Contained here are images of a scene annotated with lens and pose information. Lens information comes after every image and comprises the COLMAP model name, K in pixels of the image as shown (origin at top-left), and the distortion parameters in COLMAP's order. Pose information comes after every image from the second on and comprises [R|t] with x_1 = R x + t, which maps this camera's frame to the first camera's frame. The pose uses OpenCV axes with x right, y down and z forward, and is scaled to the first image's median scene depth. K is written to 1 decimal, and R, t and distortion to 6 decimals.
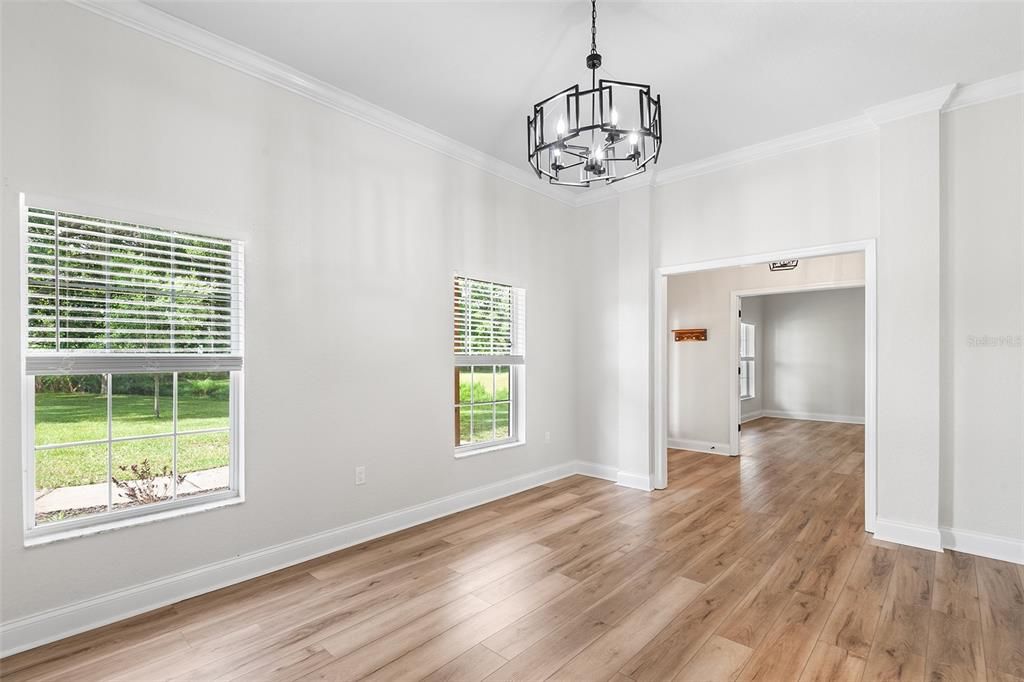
lens RADIAL K [[472.7, 0, 505.5], [0, 472.7, 357.4], [0, 0, 1]] dist [0.041876, -0.021317]
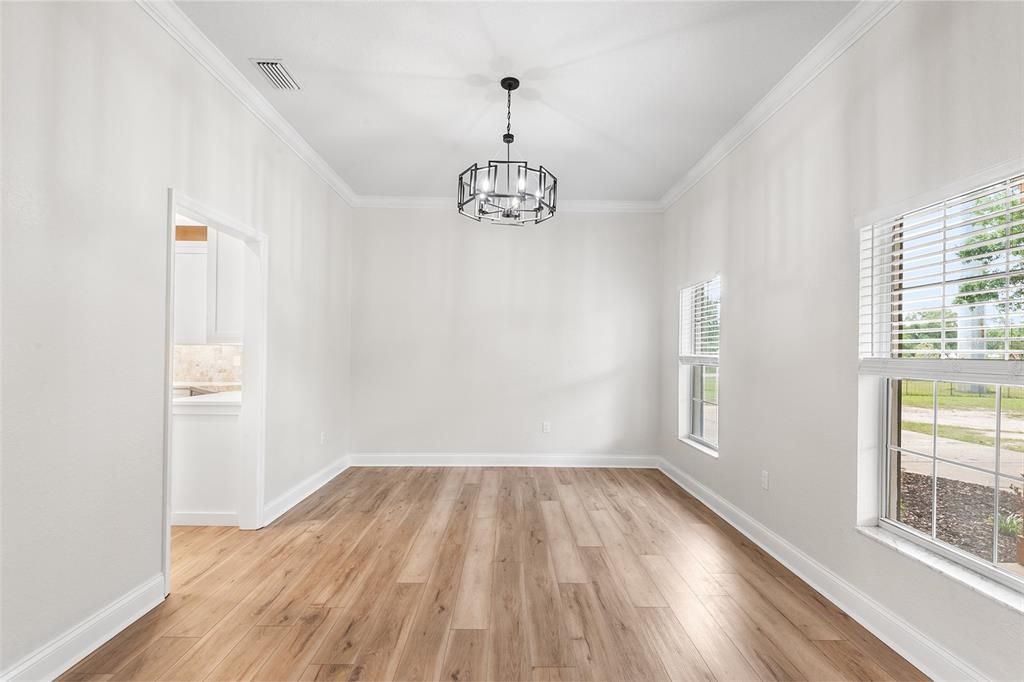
lens RADIAL K [[487.5, 0, 512.2], [0, 487.5, 353.4], [0, 0, 1]] dist [0.035910, -0.024169]
pose [[-0.719311, -0.011021, -0.694600, 0.883738], [-0.018149, 0.999831, 0.002930, -0.001848], [0.694451, 0.014714, -0.719390, 1.571736]]
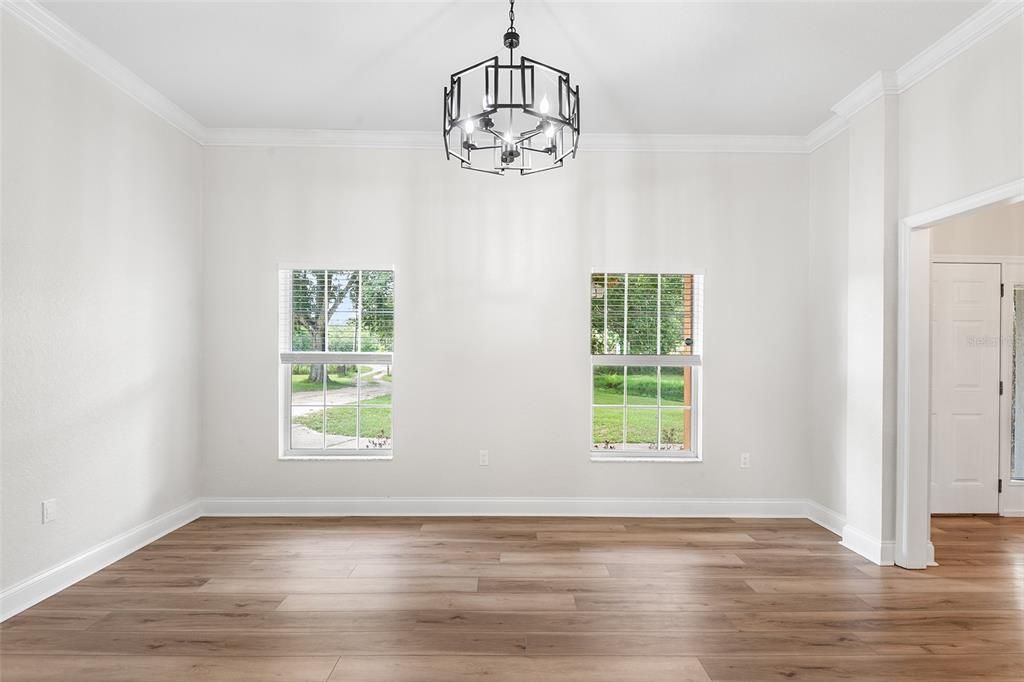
lens RADIAL K [[487.5, 0, 512.2], [0, 487.5, 353.4], [0, 0, 1]] dist [0.035910, -0.024169]
pose [[0.690127, 0.003962, -0.723677, 0.694459], [-0.007794, 0.999968, -0.001958, -0.003996], [0.723646, 0.006992, 0.690136, 0.266005]]
